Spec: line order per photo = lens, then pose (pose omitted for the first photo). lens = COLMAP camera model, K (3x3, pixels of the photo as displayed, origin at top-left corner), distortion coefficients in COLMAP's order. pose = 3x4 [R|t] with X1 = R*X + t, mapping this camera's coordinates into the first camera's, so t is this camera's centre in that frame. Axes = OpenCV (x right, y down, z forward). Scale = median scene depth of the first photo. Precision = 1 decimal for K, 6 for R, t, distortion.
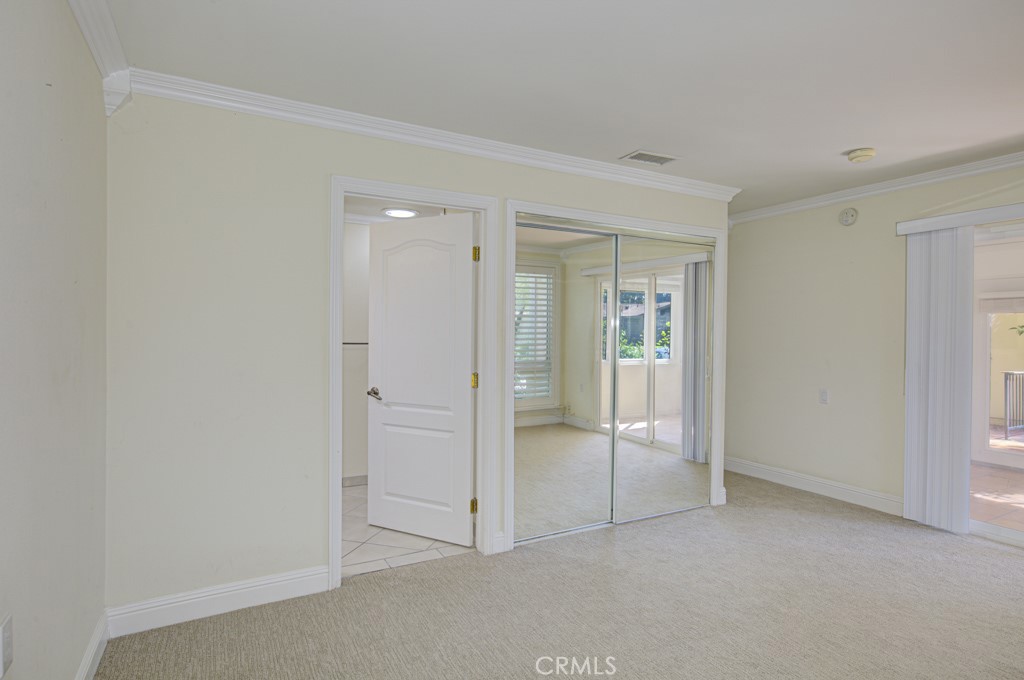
lens RADIAL K [[546.2, 0, 512.0], [0, 546.2, 340.0], [0, 0, 1]] dist [-0.003522, -0.000452]
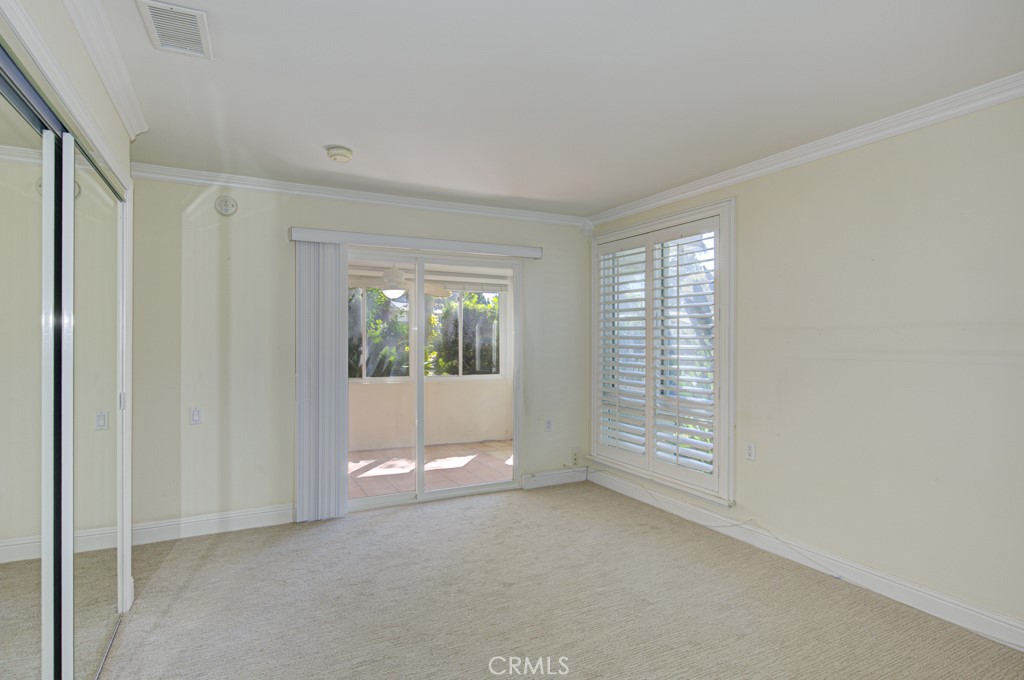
lens RADIAL K [[546.2, 0, 512.0], [0, 546.2, 340.0], [0, 0, 1]] dist [-0.003522, -0.000452]
pose [[0.011732, -0.004679, 0.999920, -0.292007], [0.012821, 0.999908, 0.004528, -0.009576], [-0.999849, 0.012767, 0.011791, 0.609889]]
